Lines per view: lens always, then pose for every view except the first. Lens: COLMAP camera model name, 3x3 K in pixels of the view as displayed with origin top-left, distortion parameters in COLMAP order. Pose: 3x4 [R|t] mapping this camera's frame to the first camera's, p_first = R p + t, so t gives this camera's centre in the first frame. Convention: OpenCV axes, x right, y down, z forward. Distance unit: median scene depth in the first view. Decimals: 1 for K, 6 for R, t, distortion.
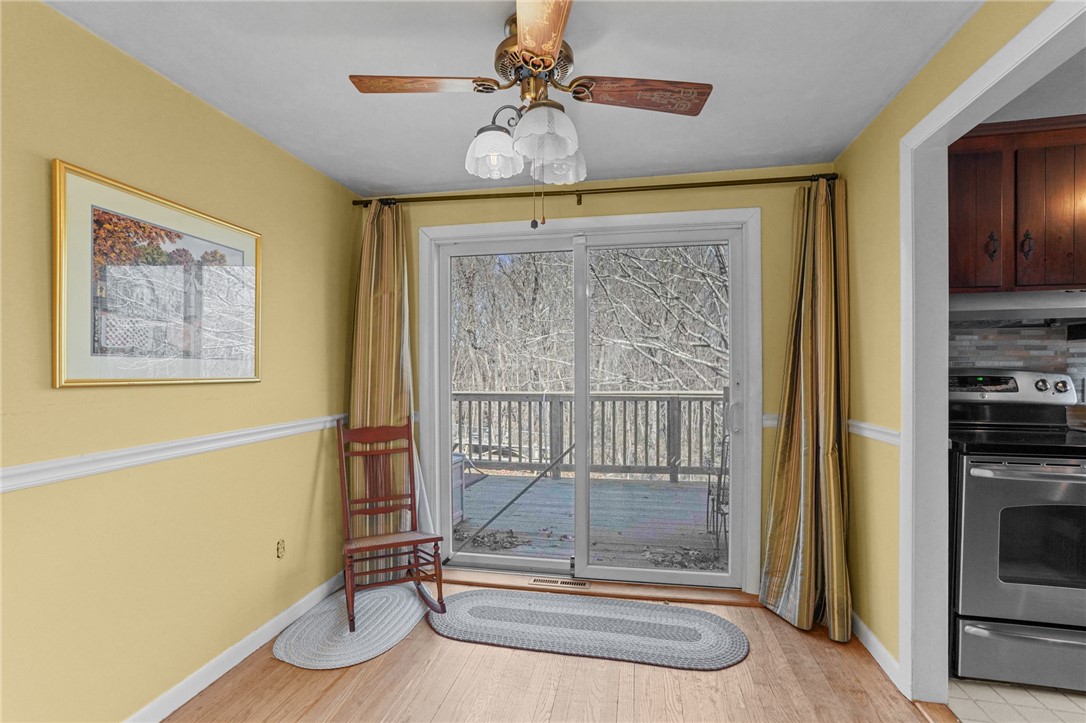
lens RADIAL K [[506.0, 0, 545.6], [0, 506.0, 370.3], [0, 0, 1]] dist [-0.050154, 0.024947]
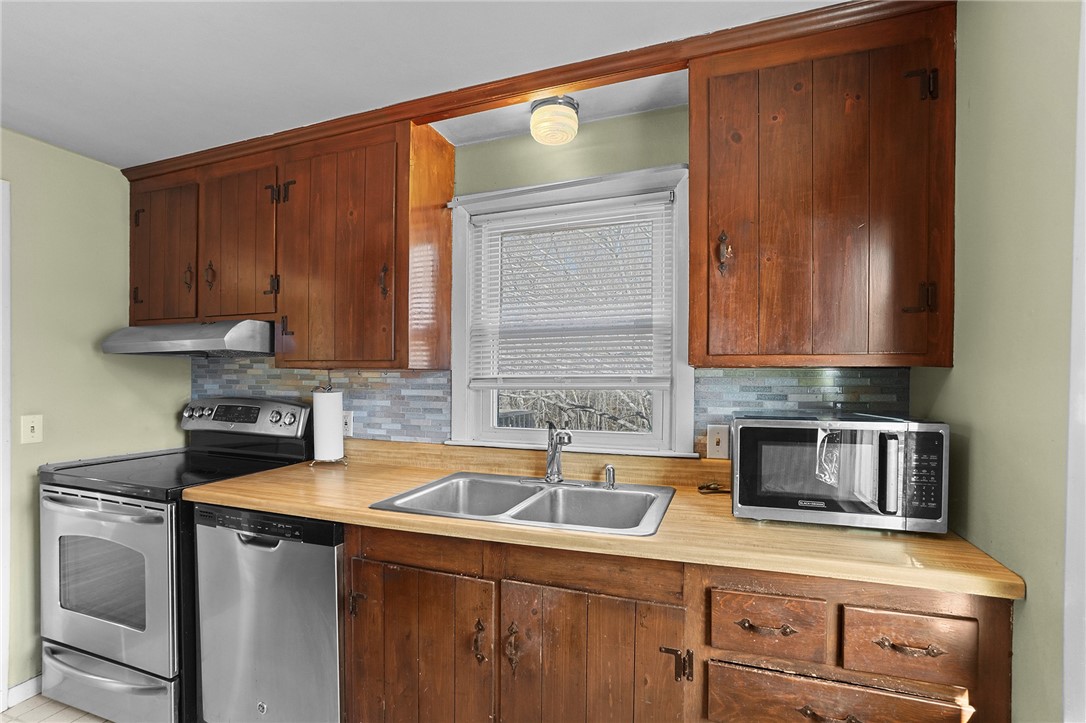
lens RADIAL K [[497.3, 0, 541.3], [0, 497.3, 375.1], [0, 0, 1]] dist [-0.057189, 0.026521]
pose [[0.988013, 0.007740, -0.154176, 1.431276], [-0.009458, 0.999901, -0.010413, -0.040085], [0.154081, 0.011746, 0.987988, 0.115444]]
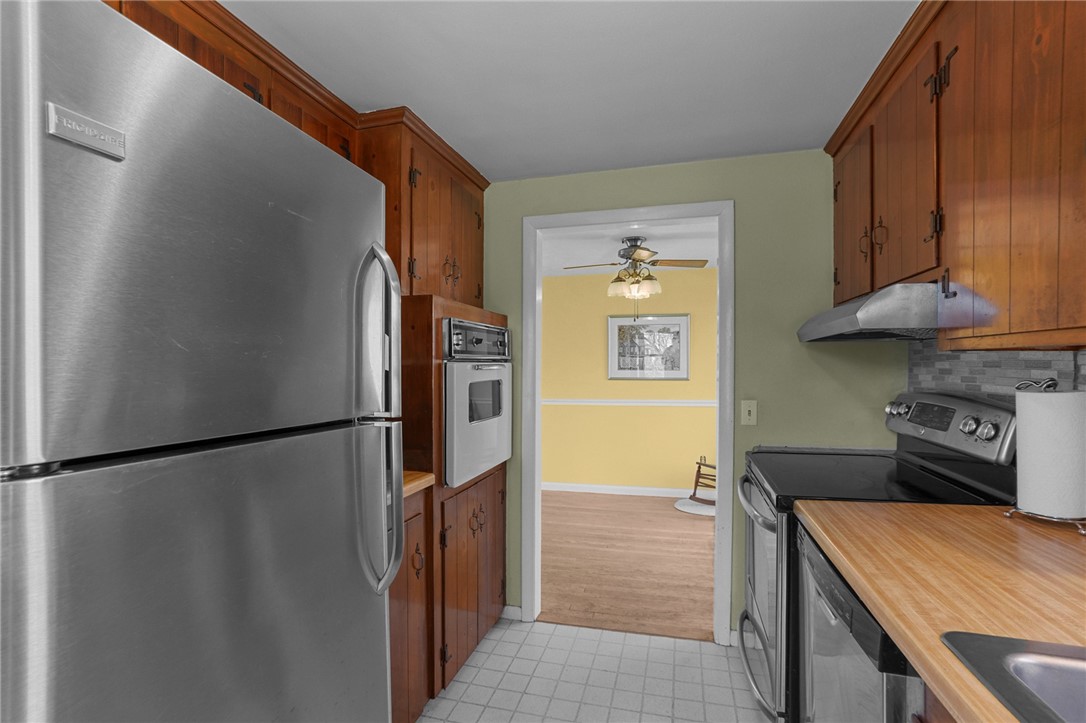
lens RADIAL K [[506.0, 0, 545.6], [0, 506.0, 370.3], [0, 0, 1]] dist [-0.050154, 0.024947]
pose [[-0.070694, 0.013012, -0.997413, 1.437200], [0.000249, 0.999915, 0.013027, -0.042231], [0.997498, 0.000673, -0.070692, 0.431497]]
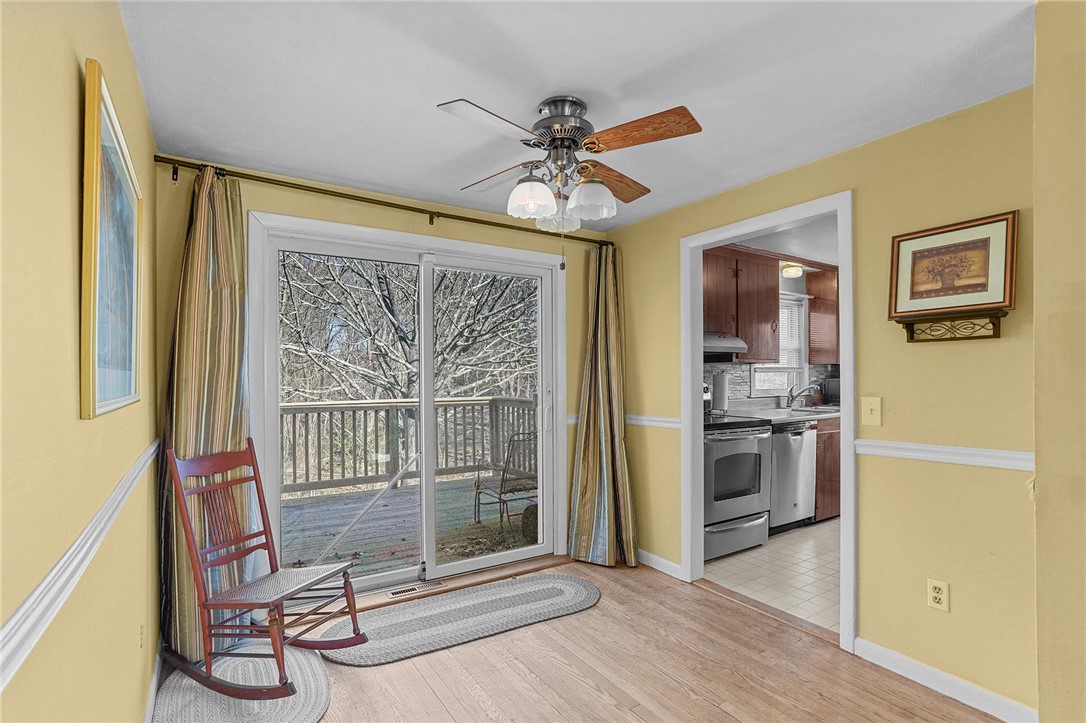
lens RADIAL K [[519.5, 0, 541.0], [0, 519.5, 372.2], [0, 0, 1]] dist [-0.056084, 0.029195]
pose [[0.724302, 0.007341, 0.689444, -0.548208], [-0.000584, 0.999949, -0.010034, -0.009738], [-0.689483, 0.006865, 0.724269, 0.067068]]
